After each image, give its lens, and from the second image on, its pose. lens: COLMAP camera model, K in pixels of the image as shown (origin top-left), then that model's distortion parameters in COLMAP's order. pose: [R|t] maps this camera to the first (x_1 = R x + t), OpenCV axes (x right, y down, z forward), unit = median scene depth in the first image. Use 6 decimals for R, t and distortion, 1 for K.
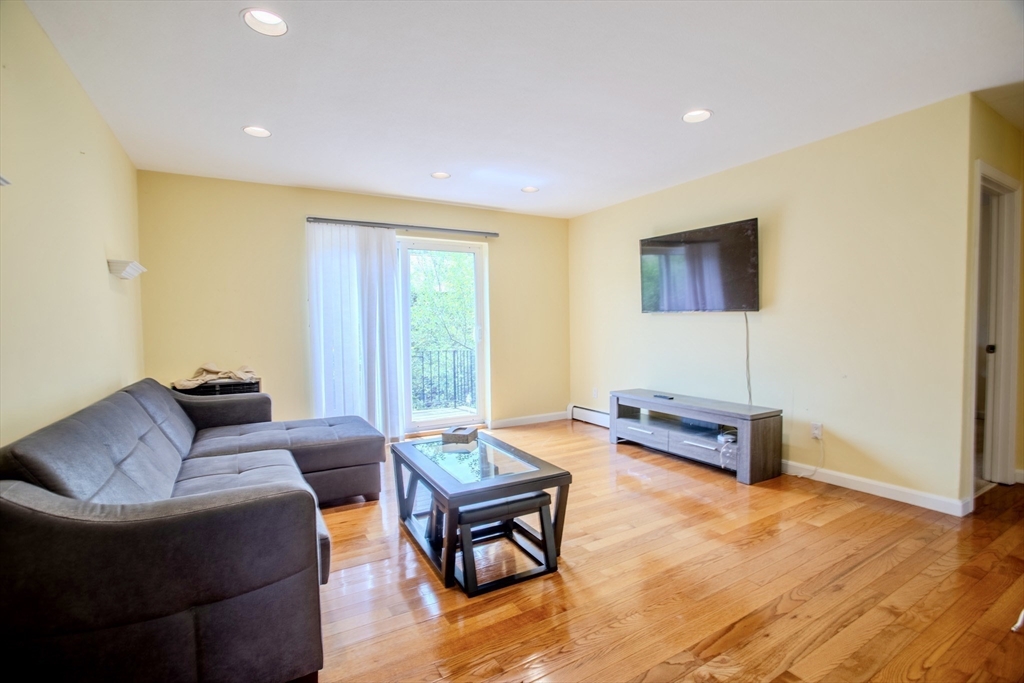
lens RADIAL K [[464.3, 0, 515.6], [0, 464.3, 340.5], [0, 0, 1]] dist [-0.070963, 0.030339]
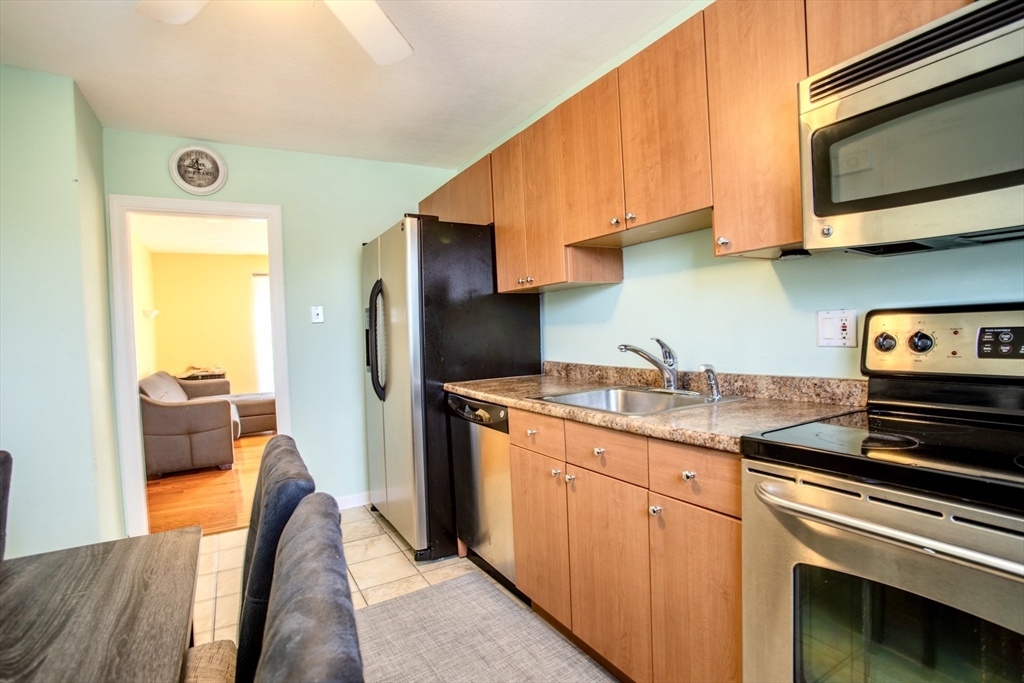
lens RADIAL K [[504.1, 0, 517.3], [0, 504.1, 339.3], [0, 0, 1]] dist [-0.078718, 0.042979]
pose [[0.999576, -0.027936, -0.008190, 0.582481], [0.027781, 0.999443, -0.018492, 0.030430], [0.008702, 0.018257, 0.999795, -0.882361]]
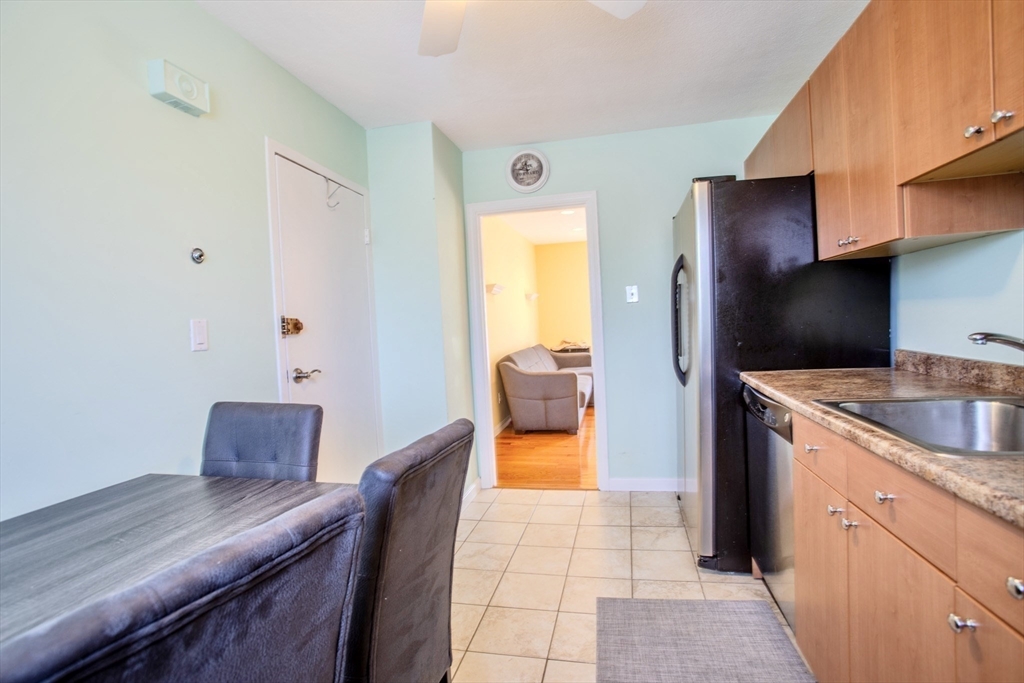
lens RADIAL K [[504.1, 0, 517.3], [0, 504.1, 339.3], [0, 0, 1]] dist [-0.078718, 0.042979]
pose [[0.733162, -0.003190, -0.680046, 0.688697], [0.016979, 0.999763, 0.013614, 0.024041], [0.679842, -0.021528, 0.733043, -0.784420]]
